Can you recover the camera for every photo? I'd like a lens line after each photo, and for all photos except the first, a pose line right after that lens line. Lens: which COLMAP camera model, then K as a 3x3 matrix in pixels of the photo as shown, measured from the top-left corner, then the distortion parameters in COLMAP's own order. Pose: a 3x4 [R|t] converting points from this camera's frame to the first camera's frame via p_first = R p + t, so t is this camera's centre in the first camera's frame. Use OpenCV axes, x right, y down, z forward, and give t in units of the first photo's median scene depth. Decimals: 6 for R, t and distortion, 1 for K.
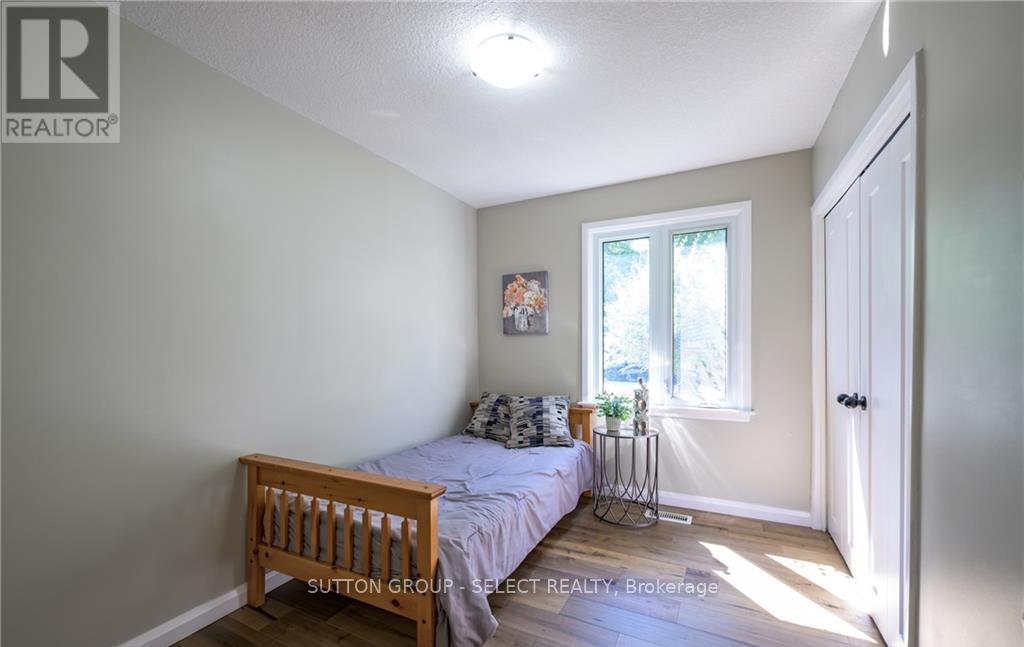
lens RADIAL K [[404.3, 0, 509.8], [0, 404.3, 350.3], [0, 0, 1]] dist [0.001002, 0.000207]
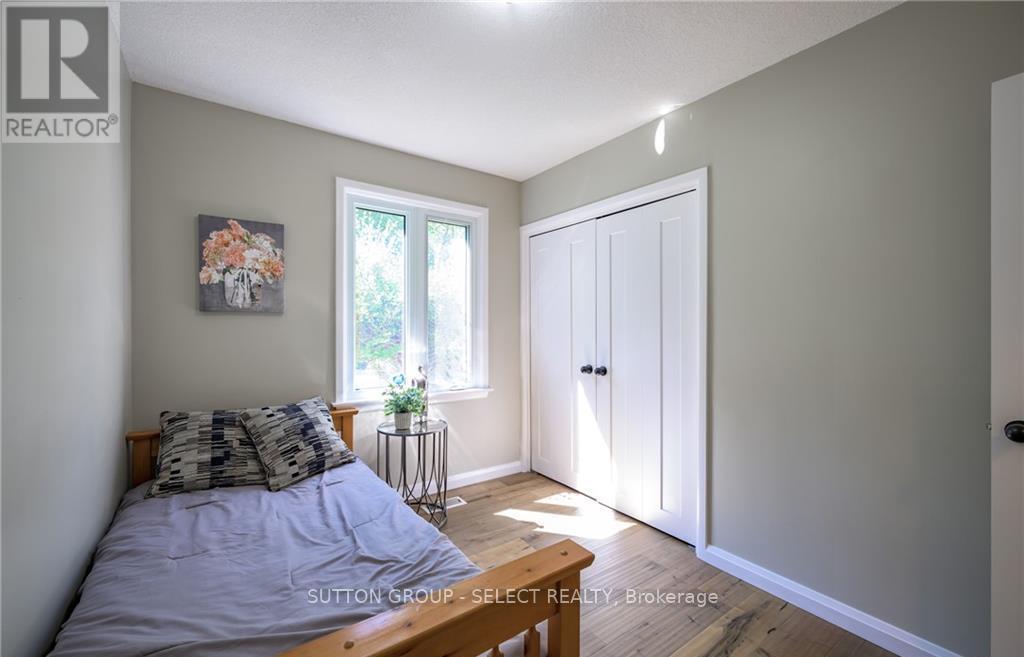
lens RADIAL K [[413.2, 0, 489.4], [0, 413.2, 328.8], [0, 0, 1]] dist [-0.000572, -0.000064]
pose [[0.494323, 0.009642, 0.869225, -0.385288], [0.004087, 0.999902, -0.013416, -0.003976], [-0.869269, 0.010184, 0.494235, 0.355865]]
